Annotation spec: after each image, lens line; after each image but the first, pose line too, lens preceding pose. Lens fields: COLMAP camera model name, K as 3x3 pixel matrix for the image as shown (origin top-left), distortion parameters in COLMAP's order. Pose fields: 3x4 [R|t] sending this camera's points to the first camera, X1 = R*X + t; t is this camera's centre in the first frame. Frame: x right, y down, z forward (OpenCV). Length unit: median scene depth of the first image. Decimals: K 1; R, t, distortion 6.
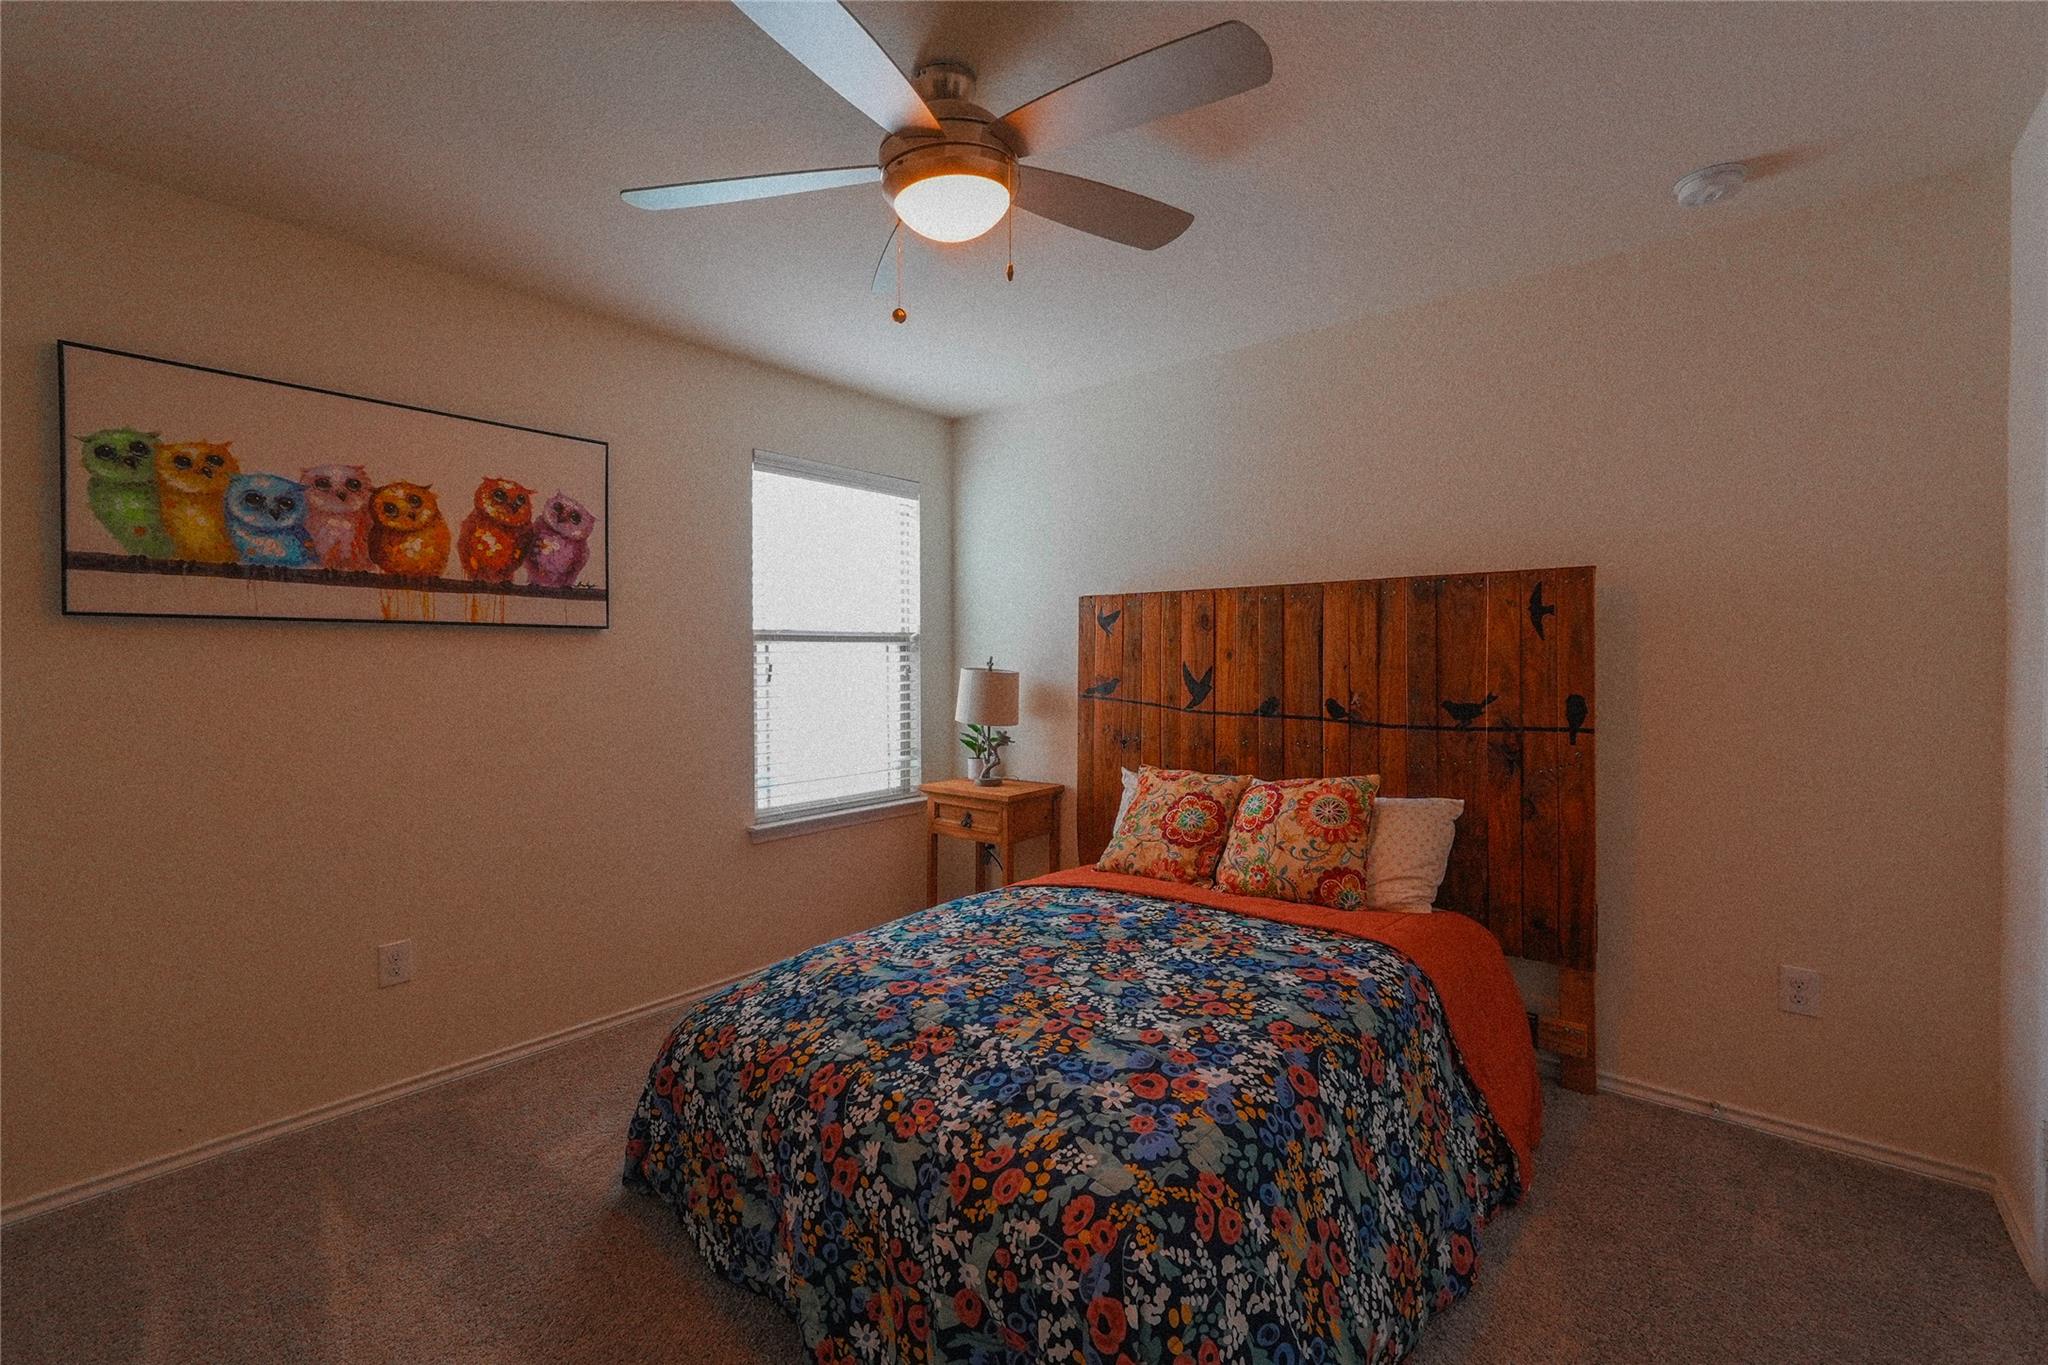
lens RADIAL K [[845.4, 0, 1011.4], [0, 845.4, 664.7], [0, 0, 1]] dist [-0.005875, -0.000994]
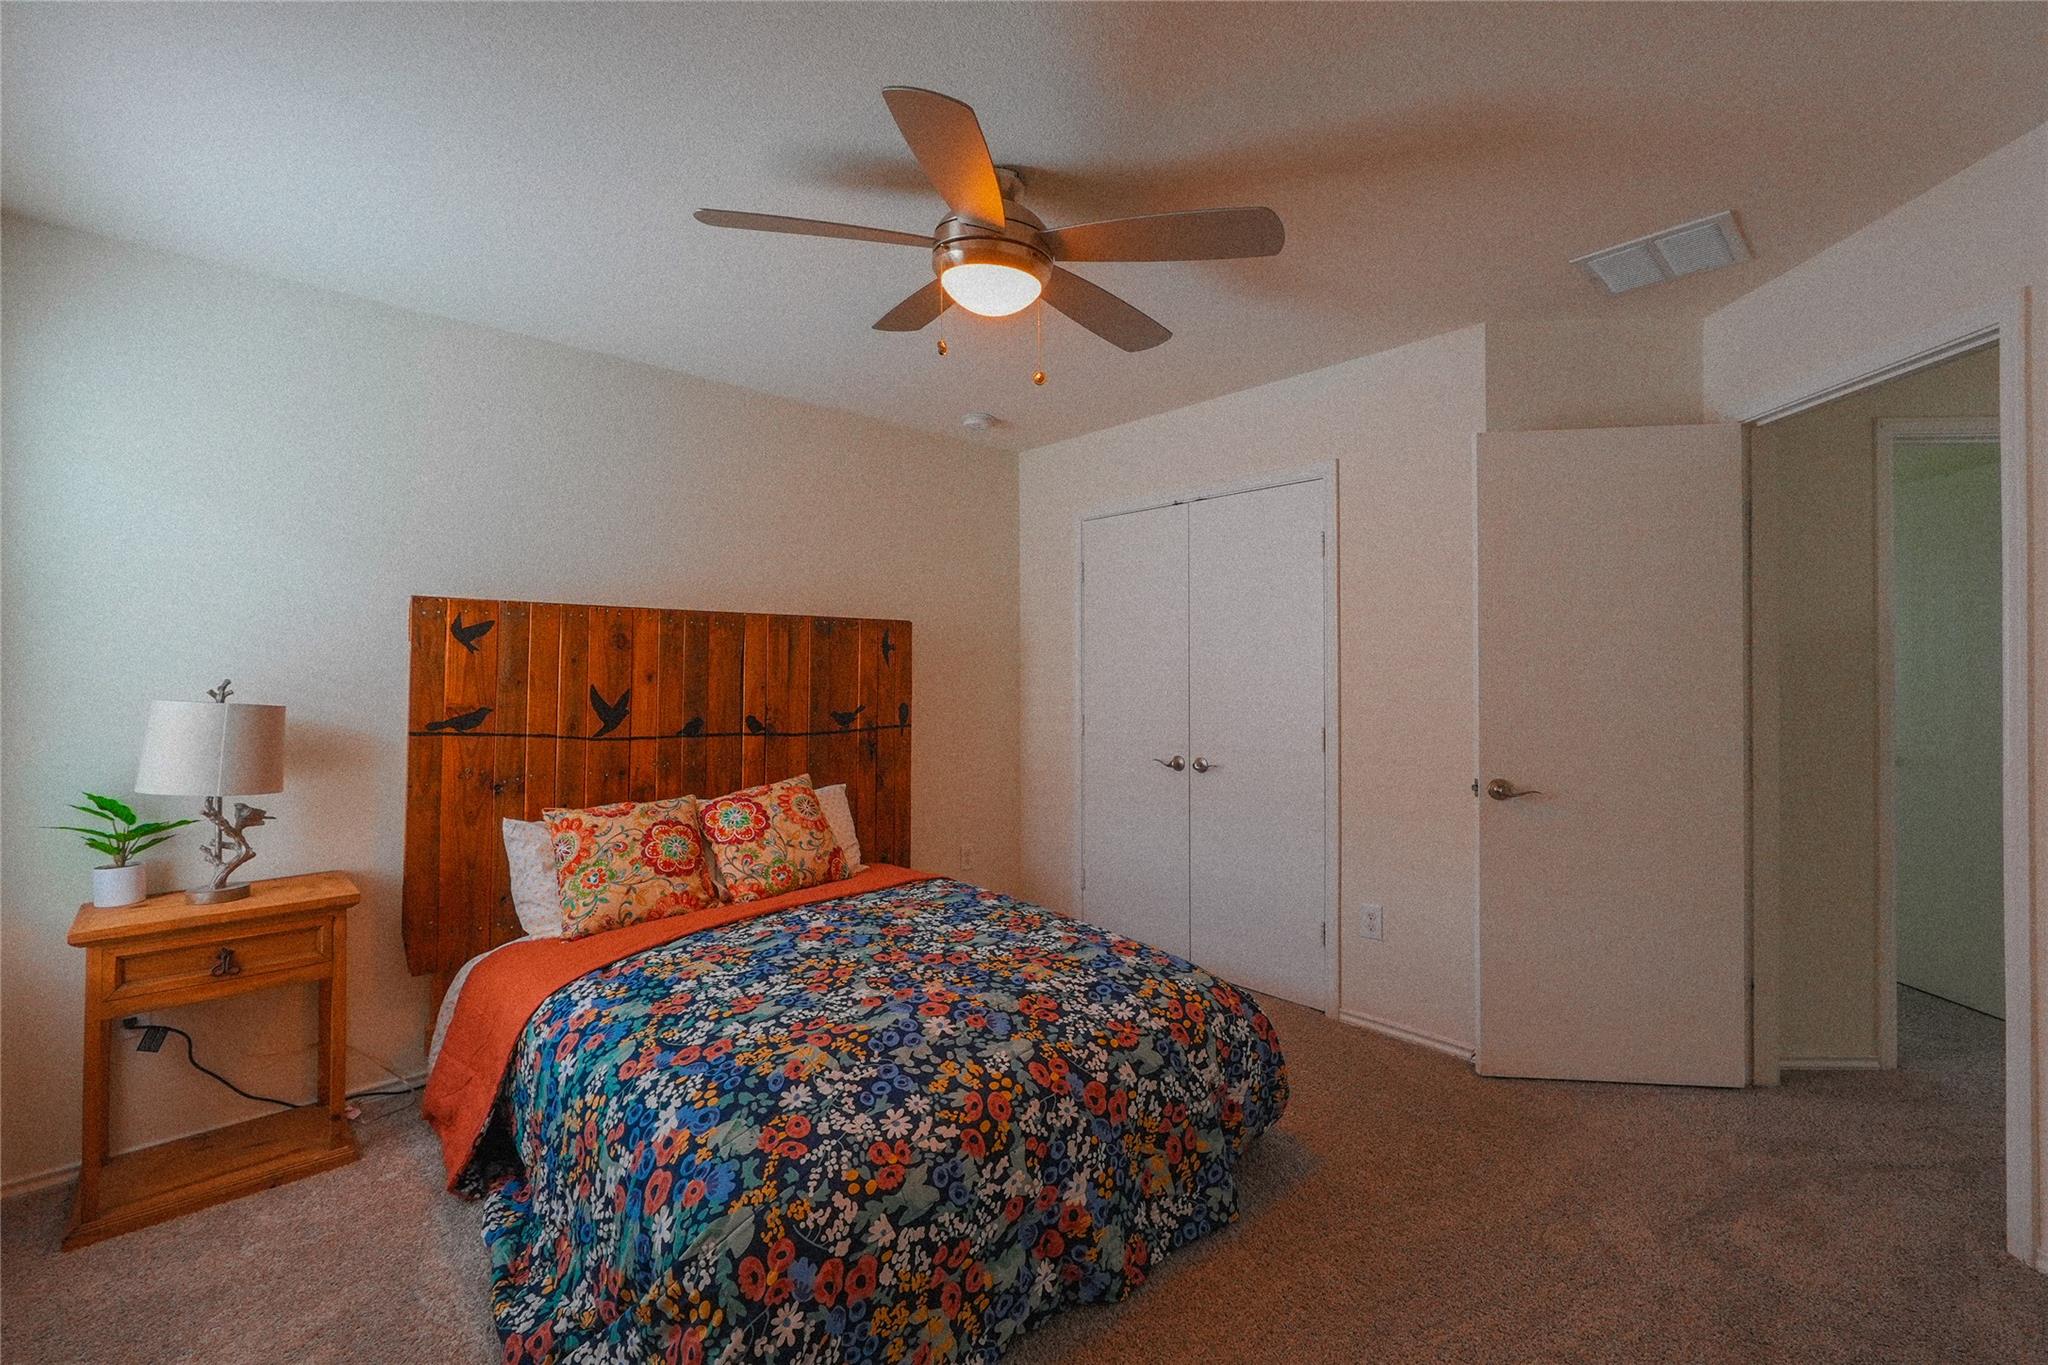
lens RADIAL K [[845.4, 0, 1028.9], [0, 845.4, 693.0], [0, 0, 1]] dist [-0.005875, -0.000994]
pose [[0.128380, -0.019526, 0.991533, -0.918068], [0.012453, 0.999759, 0.018075, -0.008594], [-0.991647, 0.010027, 0.128592, 0.628683]]
